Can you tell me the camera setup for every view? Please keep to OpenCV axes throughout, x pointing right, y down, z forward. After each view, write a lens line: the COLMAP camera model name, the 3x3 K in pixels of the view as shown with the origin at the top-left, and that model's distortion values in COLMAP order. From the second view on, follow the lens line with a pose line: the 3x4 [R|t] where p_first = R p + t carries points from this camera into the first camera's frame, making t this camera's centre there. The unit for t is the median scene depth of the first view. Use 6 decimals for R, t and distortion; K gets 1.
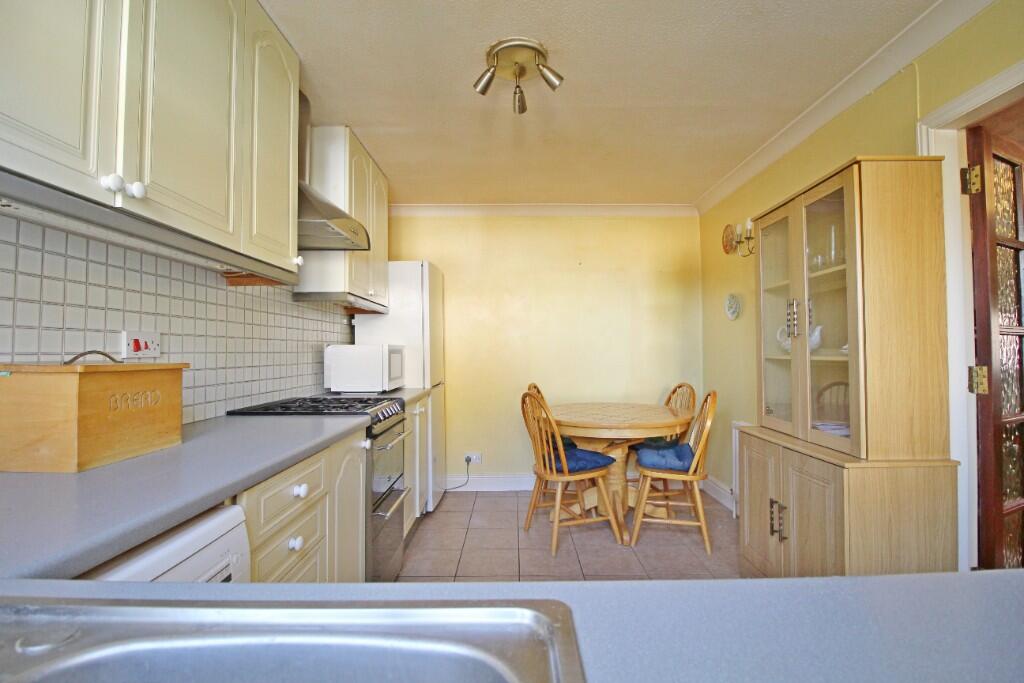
lens RADIAL K [[482.5, 0, 512.0], [0, 482.5, 341.5], [0, 0, 1]] dist [0.000203, -0.008014]
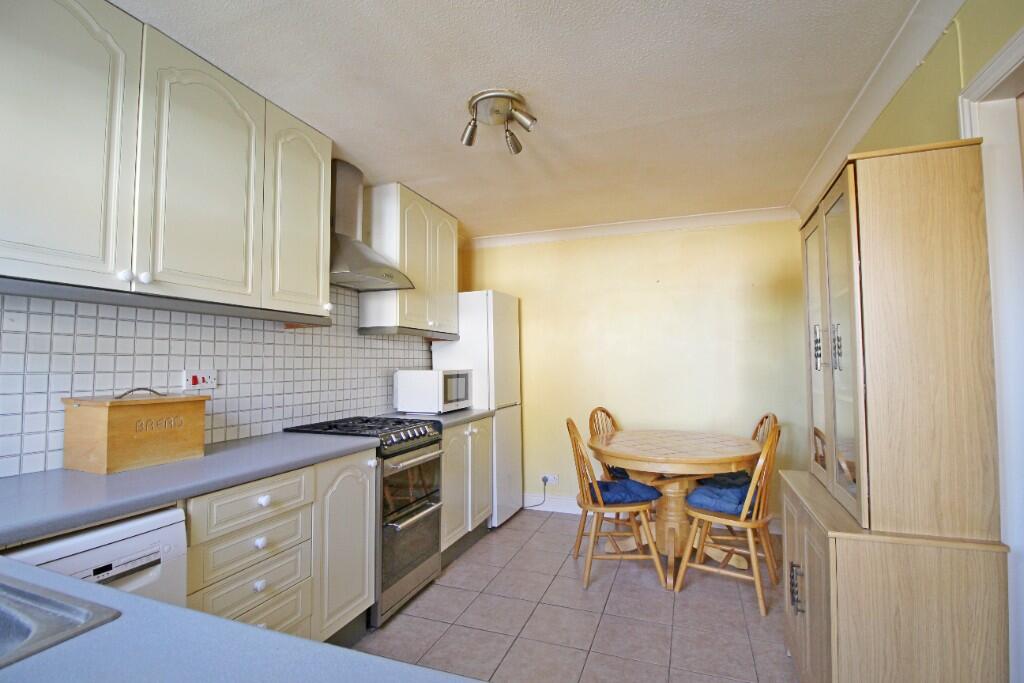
lens RADIAL K [[482.5, 0, 512.0], [0, 482.5, 341.5], [0, 0, 1]] dist [0.000203, -0.008014]
pose [[0.934662, -0.016119, -0.355172, 0.394940], [0.008415, 0.999695, -0.023226, -0.045200], [0.355438, 0.018720, 0.934513, 0.030267]]
